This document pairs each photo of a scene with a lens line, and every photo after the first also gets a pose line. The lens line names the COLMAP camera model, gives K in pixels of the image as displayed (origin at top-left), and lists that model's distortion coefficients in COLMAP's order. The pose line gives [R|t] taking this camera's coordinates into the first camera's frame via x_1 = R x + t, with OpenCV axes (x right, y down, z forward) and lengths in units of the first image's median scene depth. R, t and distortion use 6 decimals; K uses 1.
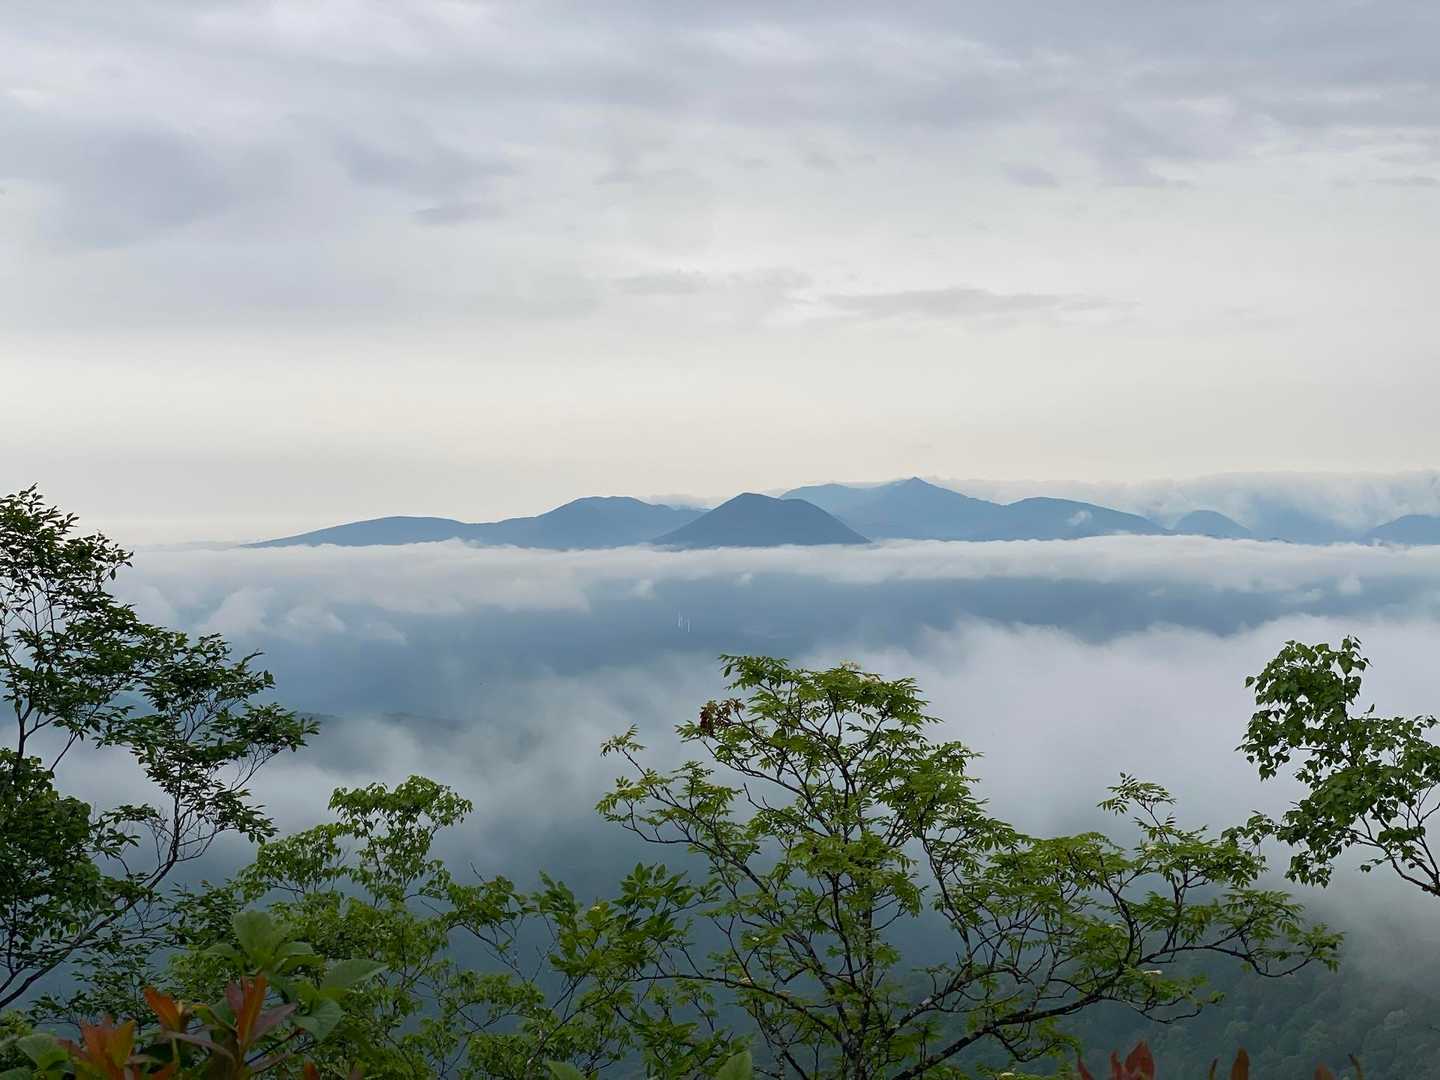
lens RADIAL K [[1121.0, 0, 720.0], [0, 1121.0, 540.0], [0, 0, 1]] dist [0.061745, -0.183877]
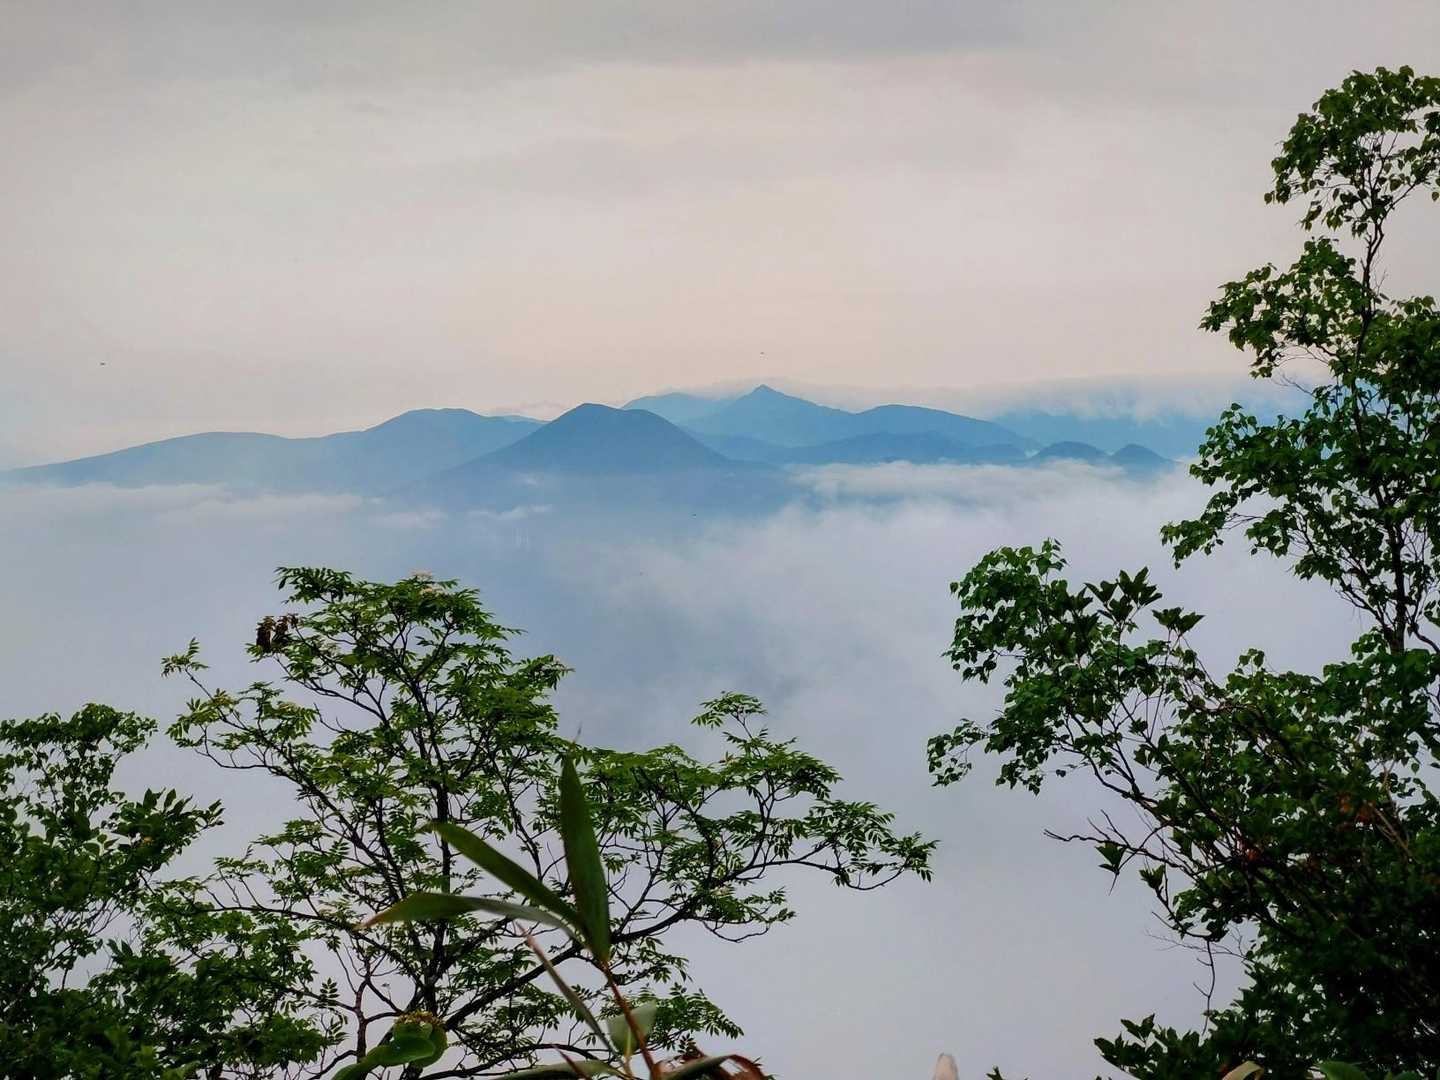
lens RADIAL K [[1171.6, 0, 720.0], [0, 1171.6, 540.0], [0, 0, 1]] dist [-0.172416, 0.273794]
pose [[0.997336, -0.016204, 0.071128, 0.213304], [0.011068, 0.997342, 0.072020, 0.012354], [-0.072106, -0.071041, 0.994864, 0.028733]]
